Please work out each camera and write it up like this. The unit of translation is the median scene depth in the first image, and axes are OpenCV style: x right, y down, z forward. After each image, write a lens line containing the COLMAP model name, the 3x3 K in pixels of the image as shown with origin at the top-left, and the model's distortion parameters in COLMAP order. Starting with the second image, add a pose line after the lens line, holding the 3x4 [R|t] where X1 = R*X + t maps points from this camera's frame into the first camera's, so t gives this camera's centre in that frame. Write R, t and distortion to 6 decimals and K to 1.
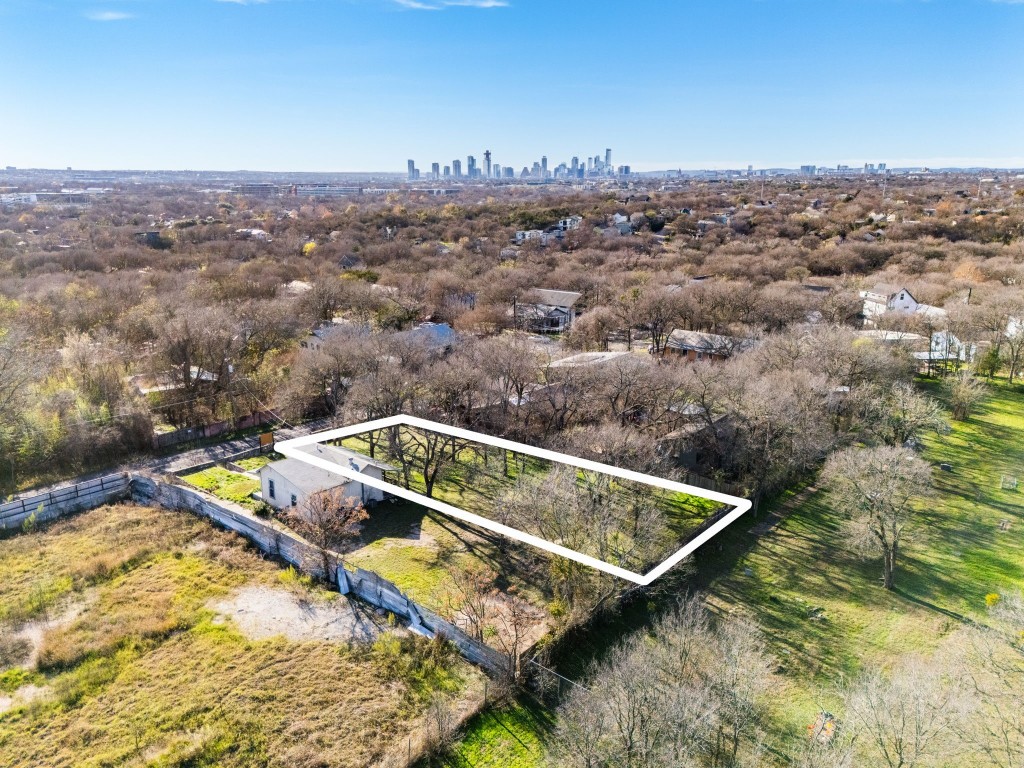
lens RADIAL K [[759.4, 0, 511.2], [0, 759.4, 383.3], [0, 0, 1]] dist [0.066203, -0.048538]
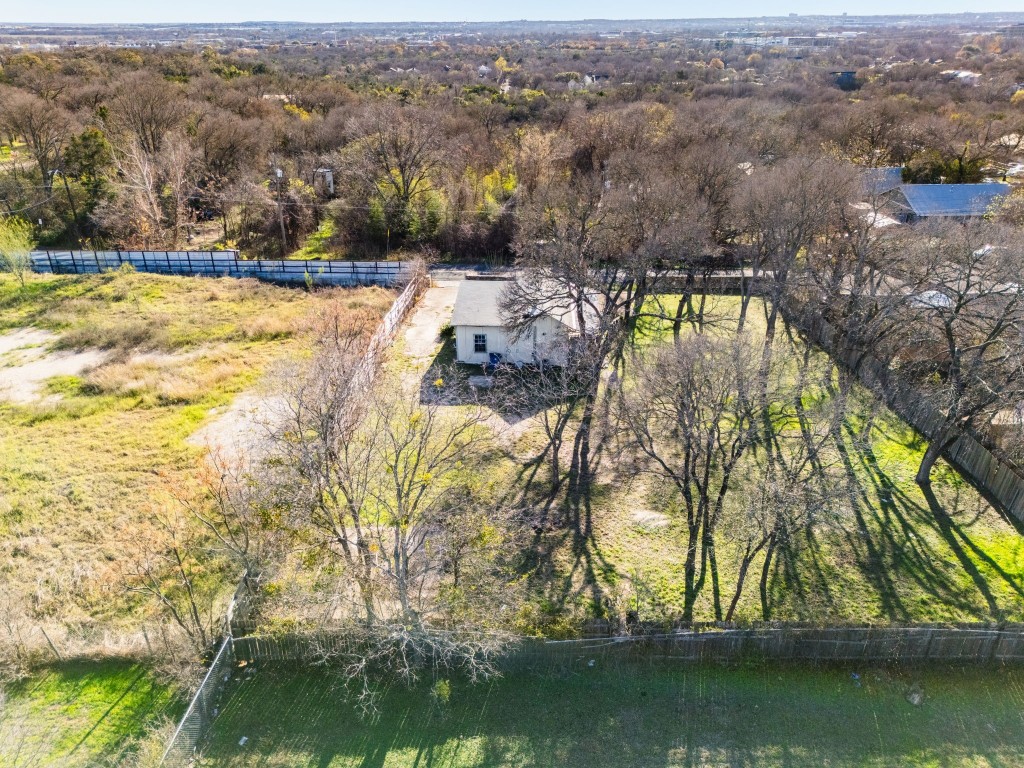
lens RADIAL K [[764.8, 0, 508.7], [0, 764.8, 385.7], [0, 0, 1]] dist [0.072284, -0.060000]
pose [[0.641102, 0.323342, -0.696016, 0.308360], [-0.197516, 0.945880, 0.257486, -0.006836], [0.741603, -0.027601, 0.670271, 0.467753]]
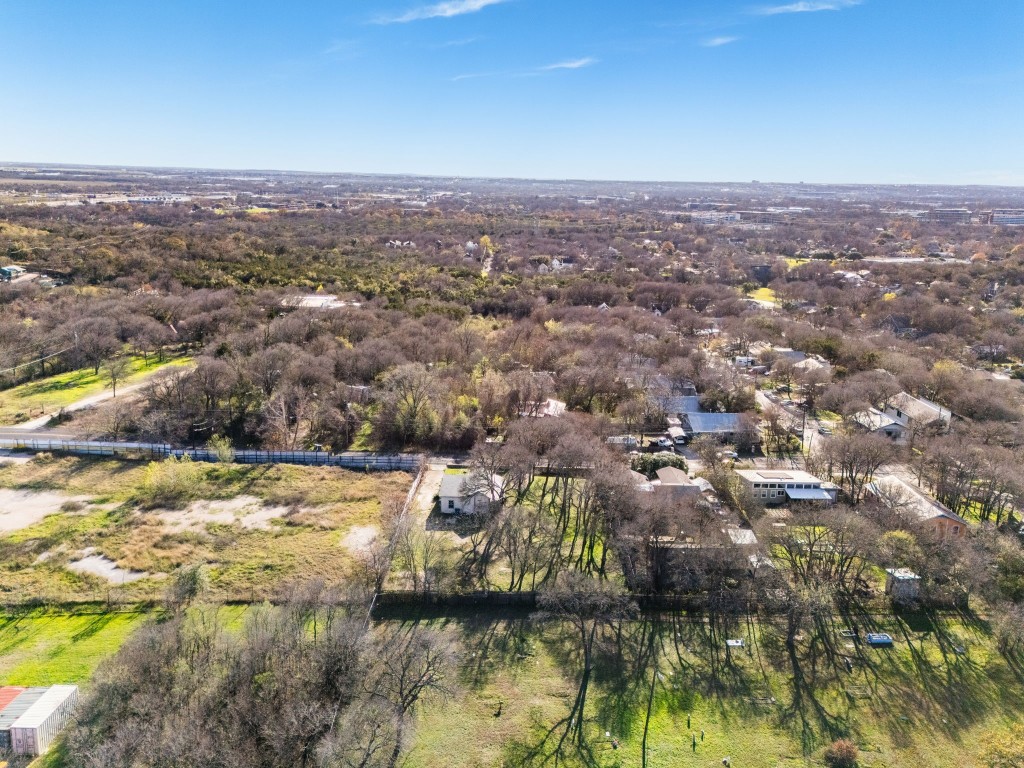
lens RADIAL K [[754.9, 0, 511.2], [0, 754.9, 380.9], [0, 0, 1]] dist [0.090387, -0.102099]
pose [[0.655249, 0.200826, -0.728229, 1.021835], [-0.213623, 0.973927, 0.076367, -0.273748], [0.724578, 0.105527, 0.681066, -0.136092]]
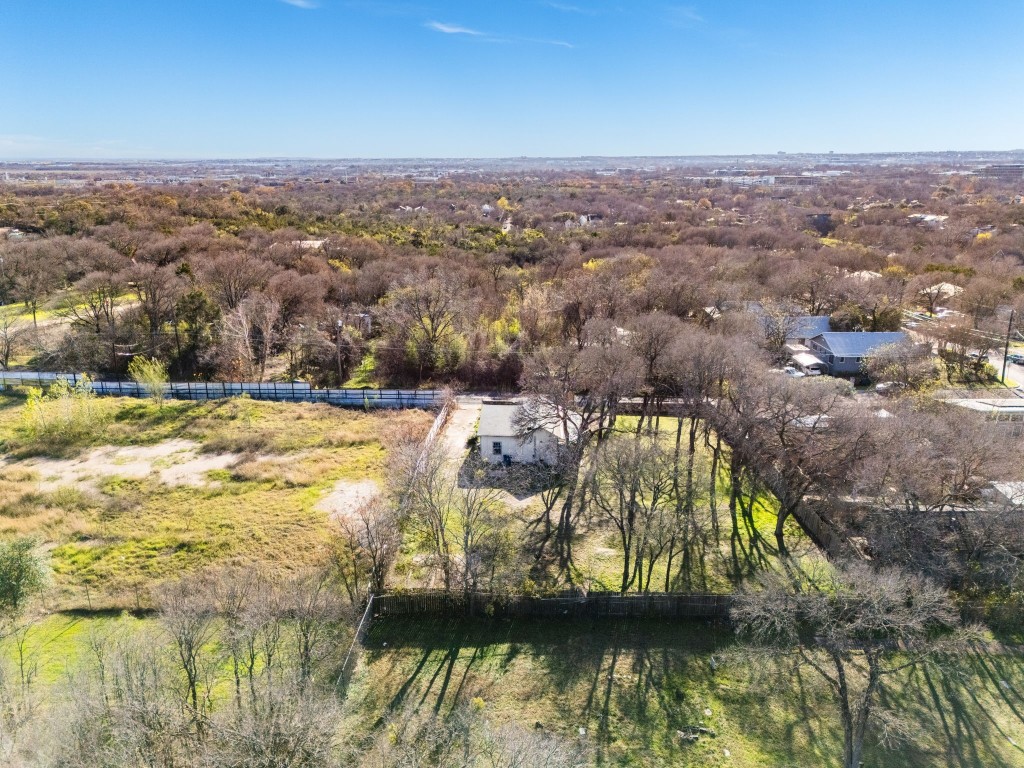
lens RADIAL K [[775.8, 0, 496.3], [0, 775.8, 384.4], [0, 0, 1]] dist [0.080789, -0.076976]
pose [[0.628489, 0.212080, -0.748347, 0.550406], [-0.199744, 0.973852, 0.108236, -0.053340], [0.751734, 0.081452, 0.654417, 0.229871]]
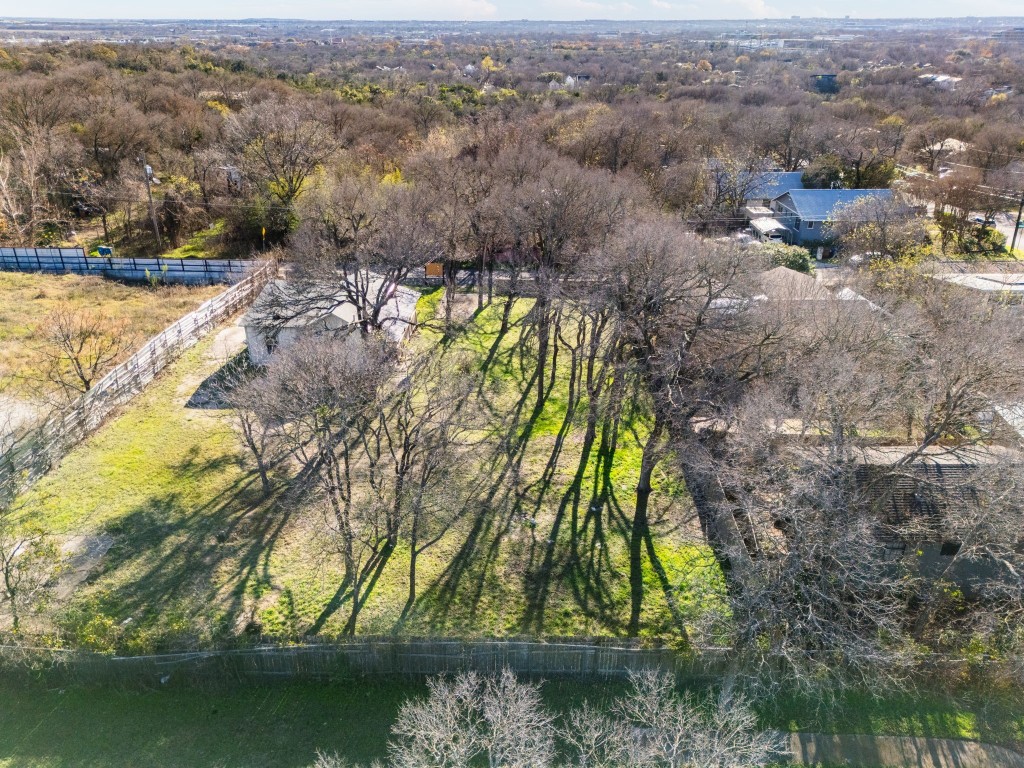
lens RADIAL K [[773.6, 0, 506.8], [0, 773.6, 383.5], [0, 0, 1]] dist [0.072970, -0.062492]
pose [[0.639340, 0.324959, -0.696883, 0.422574], [-0.206654, 0.945581, 0.251337, -0.044030], [0.740634, -0.016676, 0.671702, 0.612219]]
